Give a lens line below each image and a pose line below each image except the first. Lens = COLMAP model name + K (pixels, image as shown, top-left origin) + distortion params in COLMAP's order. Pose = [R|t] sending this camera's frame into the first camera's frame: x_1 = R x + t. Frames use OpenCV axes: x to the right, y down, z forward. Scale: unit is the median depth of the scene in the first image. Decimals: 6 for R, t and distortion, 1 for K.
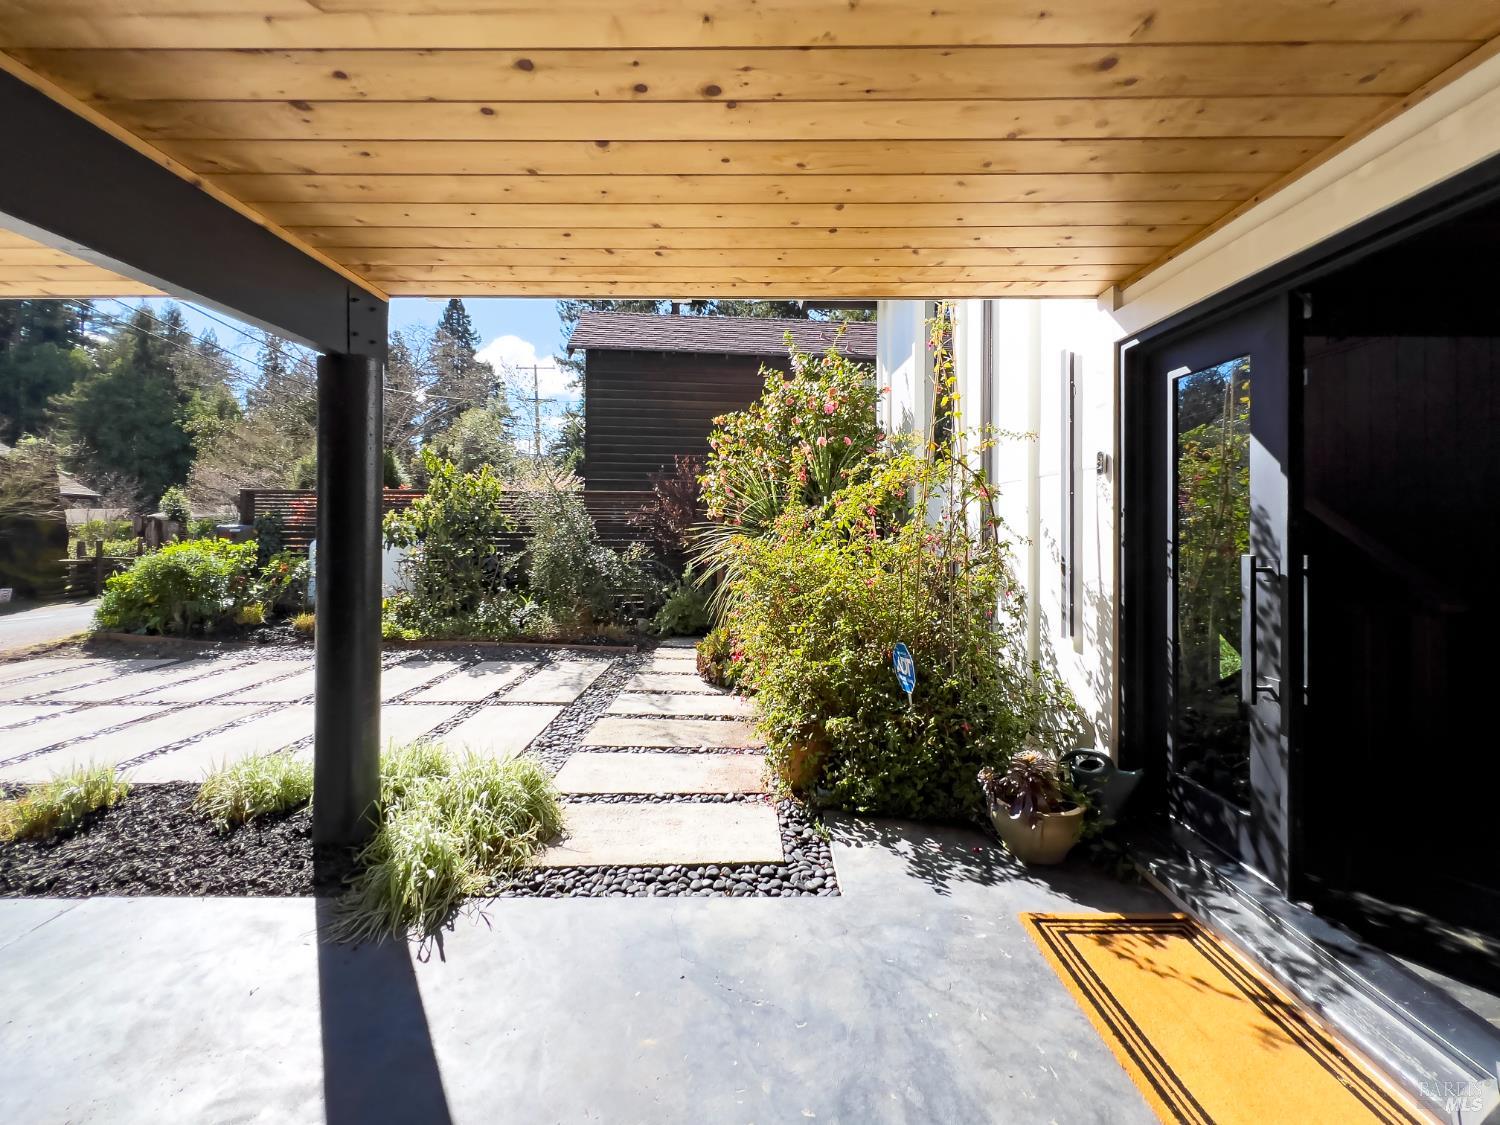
lens RADIAL K [[612.0, 0, 745.3], [0, 612.0, 523.6], [0, 0, 1]] dist [0.000031, -0.000033]
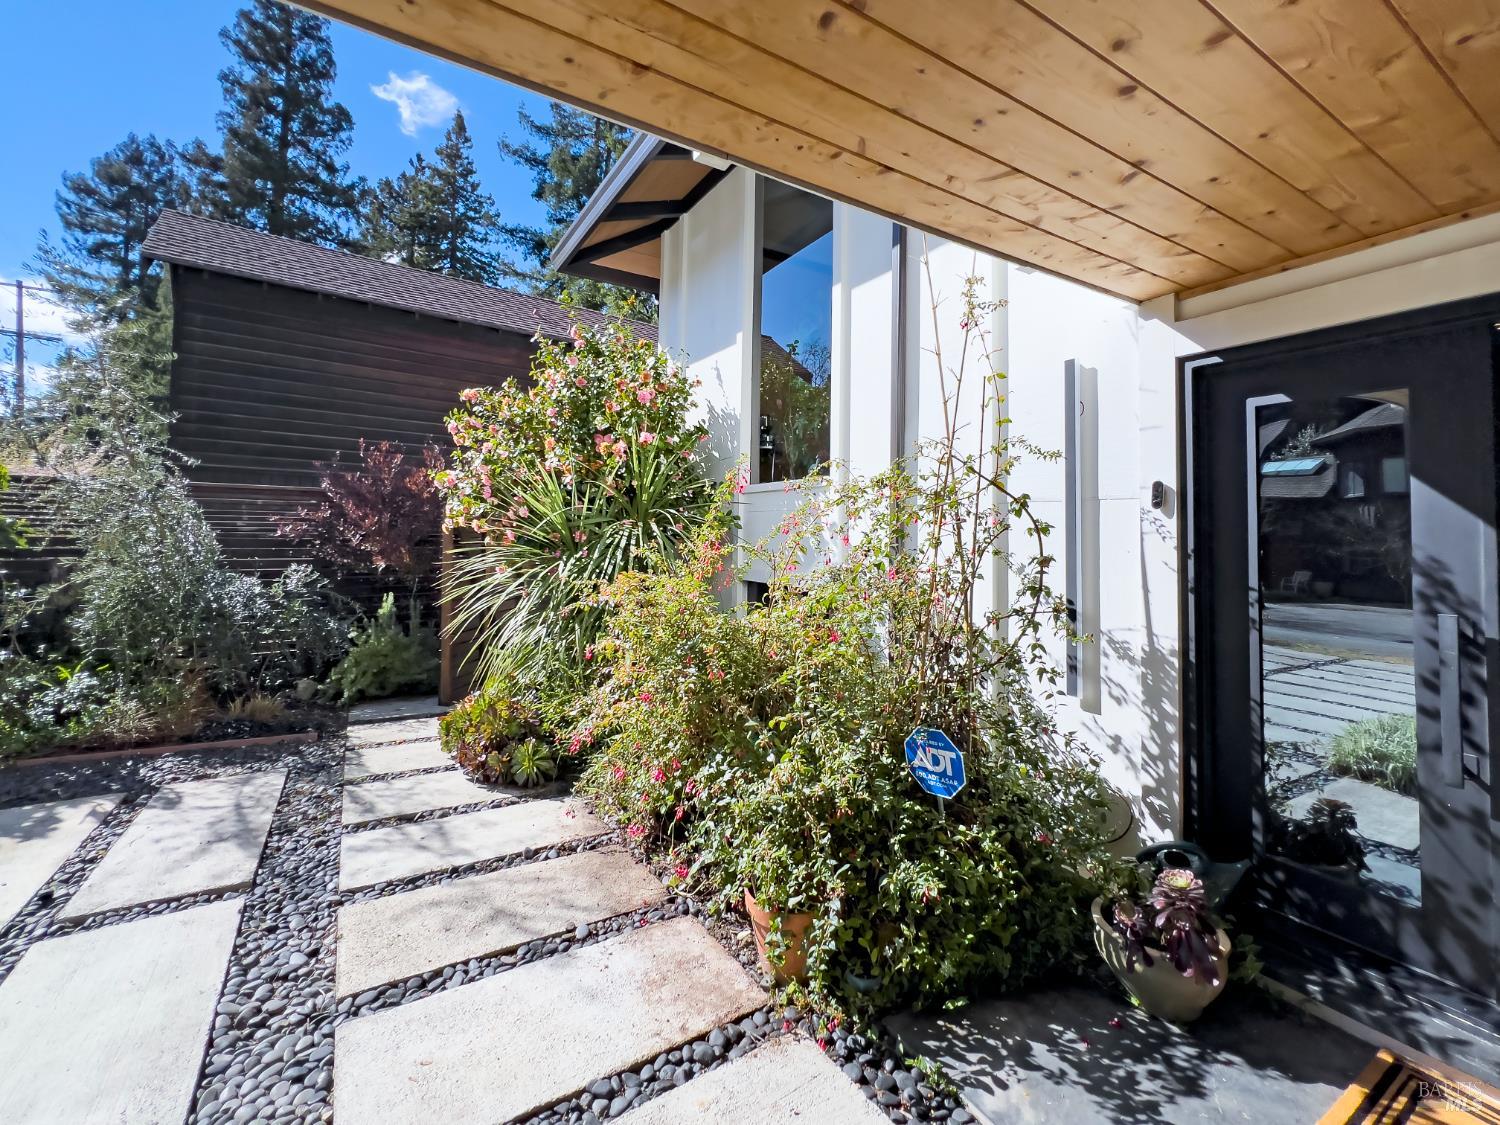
lens RADIAL K [[633.6, 0, 745.2], [0, 633.6, 514.3], [0, 0, 1]] dist [-0.002643, 0.000851]
pose [[0.859033, 0.027171, 0.511198, -0.327557], [-0.014885, 0.999494, -0.028112, -0.033649], [-0.511703, 0.016539, 0.859003, 0.473188]]
